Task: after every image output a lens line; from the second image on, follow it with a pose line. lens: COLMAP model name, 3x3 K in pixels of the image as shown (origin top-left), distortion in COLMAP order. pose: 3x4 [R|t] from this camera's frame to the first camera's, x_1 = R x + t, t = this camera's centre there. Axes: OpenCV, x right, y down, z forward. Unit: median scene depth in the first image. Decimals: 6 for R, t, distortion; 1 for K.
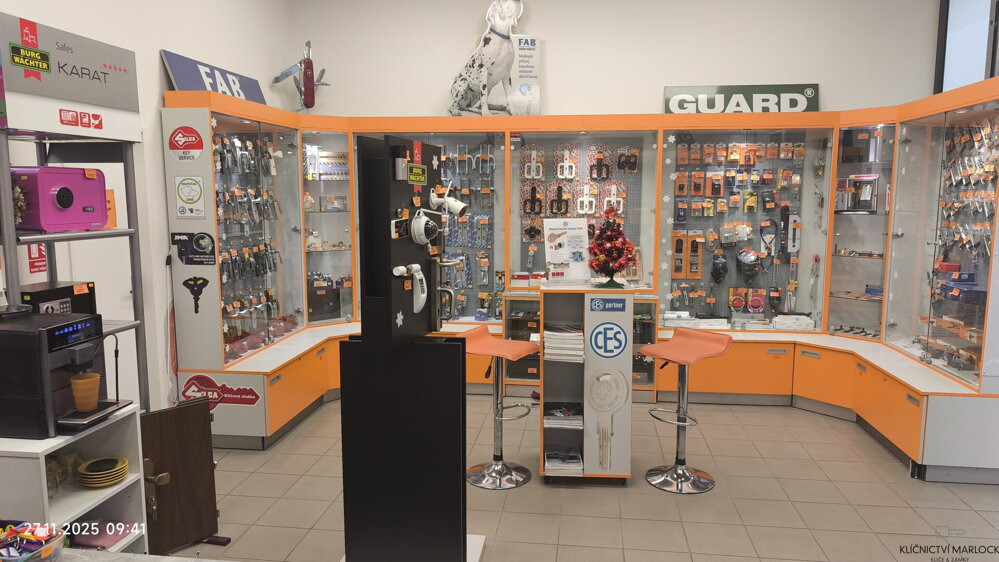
lens RADIAL K [[679.4, 0, 500.1], [0, 679.4, 279.3], [0, 0, 1]] dist [-0.033766, -0.001868]
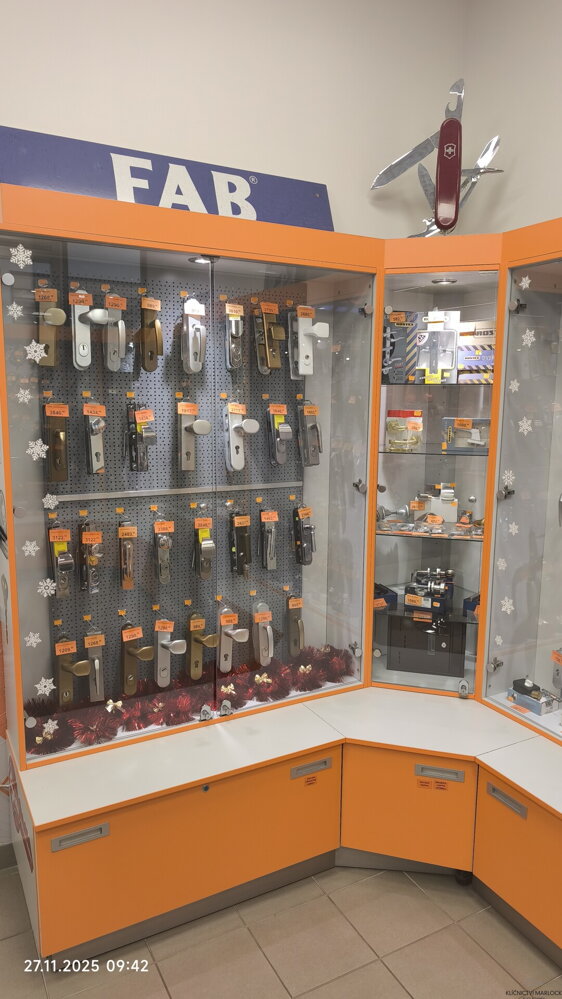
lens RADIAL K [[679.4, 0, 280.3], [0, 679.4, 498.4], [0, 0, 1]] dist [-0.033766, -0.001868]
pose [[0.591697, 0.137065, -0.794423, 0.051143], [-0.118304, 0.989535, 0.082614, -0.098049], [0.797433, 0.045101, 0.601720, 0.662242]]
